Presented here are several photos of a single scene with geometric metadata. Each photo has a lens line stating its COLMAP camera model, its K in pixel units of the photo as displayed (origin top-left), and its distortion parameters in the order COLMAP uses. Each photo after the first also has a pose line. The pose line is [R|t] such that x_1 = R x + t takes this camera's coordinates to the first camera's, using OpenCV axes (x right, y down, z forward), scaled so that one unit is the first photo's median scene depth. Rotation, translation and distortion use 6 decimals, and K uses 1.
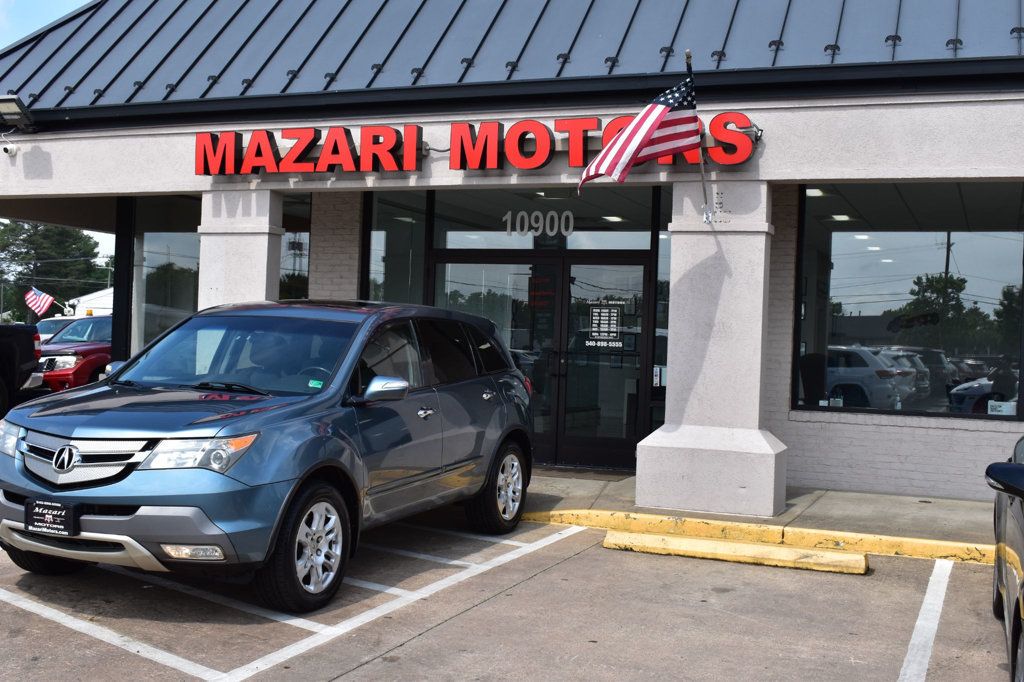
lens RADIAL K [[1200.8, 0, 507.8], [0, 1200.8, 343.3], [0, 0, 1]] dist [-0.051351, 0.000000]
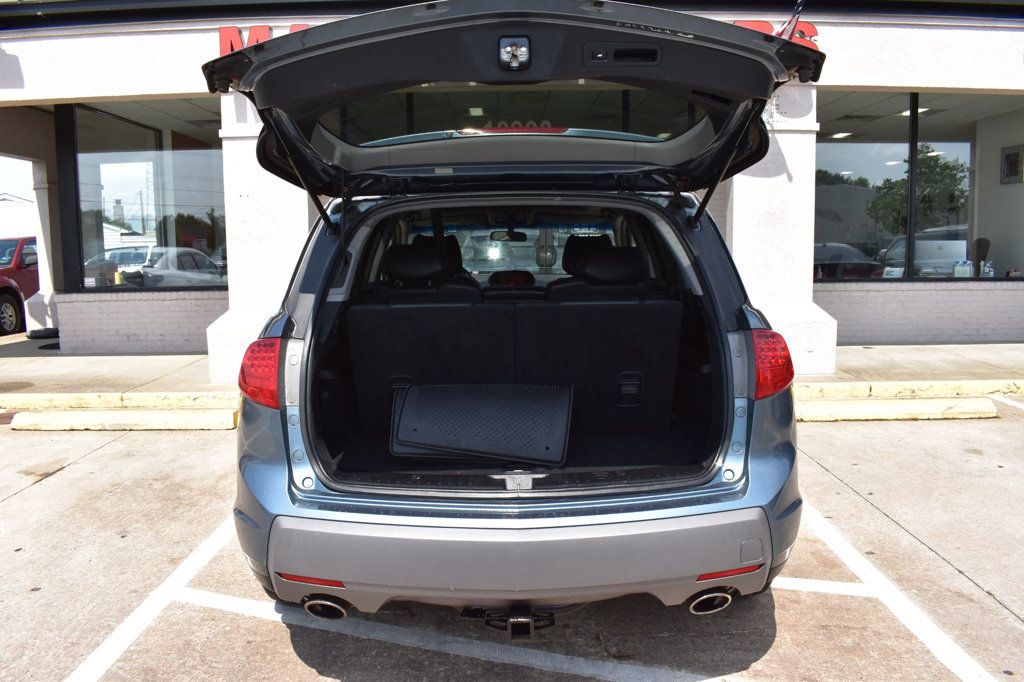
lens RADIAL K [[795.3, 0, 511.7], [0, 795.3, 342.3], [0, 0, 1]] dist [-0.101297, 0.020790]
pose [[0.921302, -0.093738, 0.377381, -0.337045], [0.045408, 0.989804, 0.135004, -0.005553], [-0.386188, -0.107243, 0.916165, 0.379819]]
